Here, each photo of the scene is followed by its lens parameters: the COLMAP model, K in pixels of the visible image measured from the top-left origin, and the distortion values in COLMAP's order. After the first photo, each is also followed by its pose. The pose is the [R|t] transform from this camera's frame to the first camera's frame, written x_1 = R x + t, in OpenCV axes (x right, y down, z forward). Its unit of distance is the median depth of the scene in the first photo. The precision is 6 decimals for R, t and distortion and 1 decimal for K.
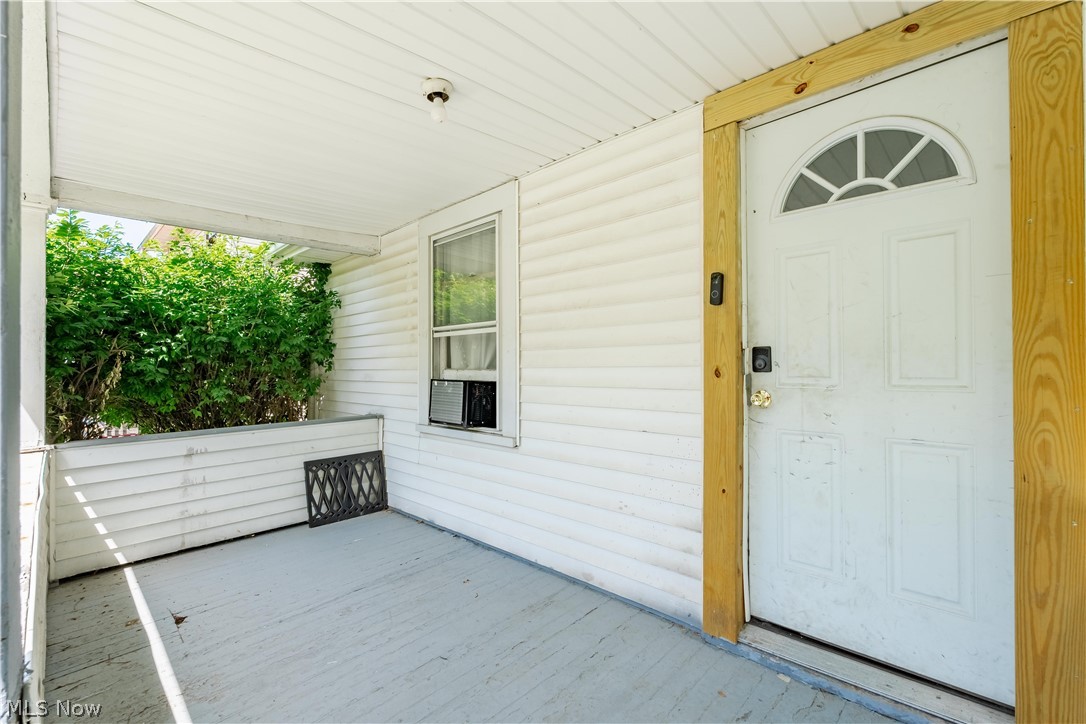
lens RADIAL K [[479.8, 0, 533.3], [0, 479.8, 366.9], [0, 0, 1]] dist [-0.003764, -0.000087]
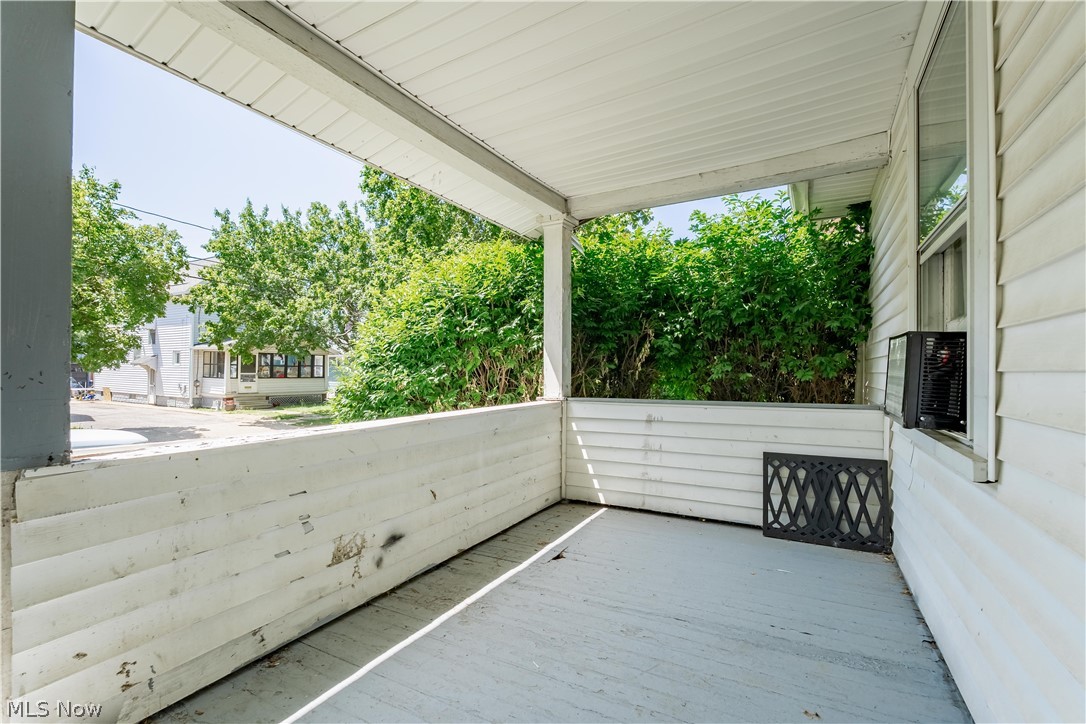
lens RADIAL K [[479.8, 0, 537.4], [0, 479.8, 365.9], [0, 0, 1]] dist [-0.003764, -0.000087]
pose [[0.256404, 0.000830, -0.966569, 0.223716], [-0.006479, 0.999979, -0.000860, 0.062161], [0.966548, 0.006483, 0.256404, 0.468240]]
